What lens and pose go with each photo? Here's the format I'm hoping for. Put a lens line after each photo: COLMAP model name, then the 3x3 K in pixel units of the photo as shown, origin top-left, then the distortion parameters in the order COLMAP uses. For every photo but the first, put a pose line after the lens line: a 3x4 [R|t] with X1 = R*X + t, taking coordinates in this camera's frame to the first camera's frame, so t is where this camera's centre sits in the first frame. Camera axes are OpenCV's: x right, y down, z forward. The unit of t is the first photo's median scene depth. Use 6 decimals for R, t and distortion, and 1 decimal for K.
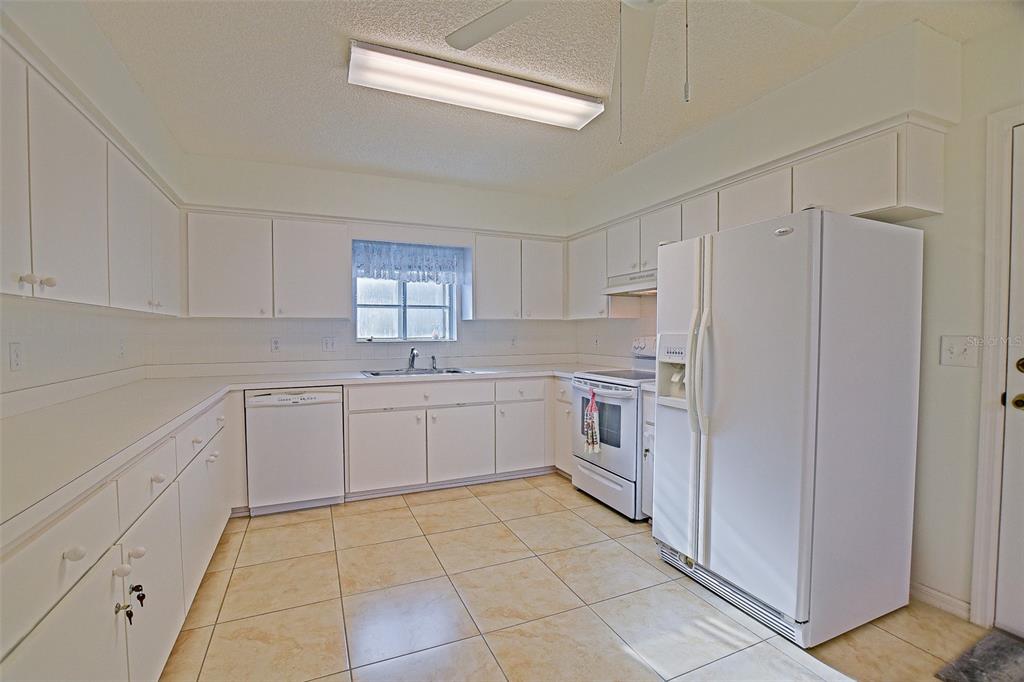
lens RADIAL K [[454.4, 0, 507.8], [0, 454.4, 342.0], [0, 0, 1]] dist [-0.023973, 0.000163]
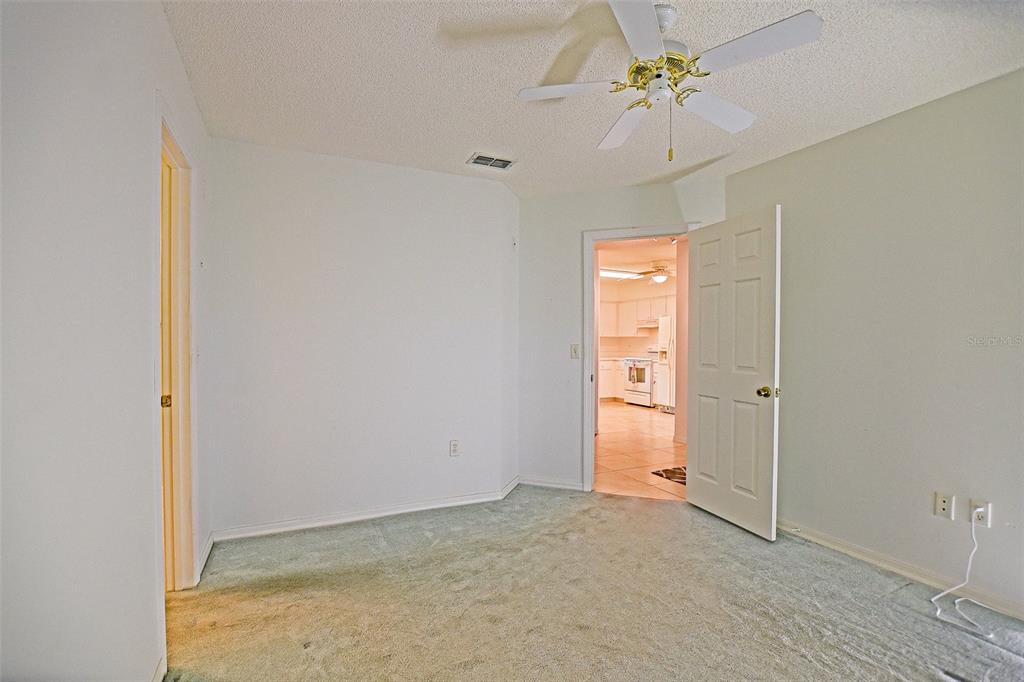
lens RADIAL K [[454.4, 0, 514.3], [0, 454.4, 344.2], [0, 0, 1]] dist [-0.023973, 0.000163]
pose [[0.999151, 0.007136, 0.040576, -0.653217], [-0.006297, 0.999765, -0.020764, 0.051813], [-0.040715, 0.020491, 0.998961, -1.725764]]
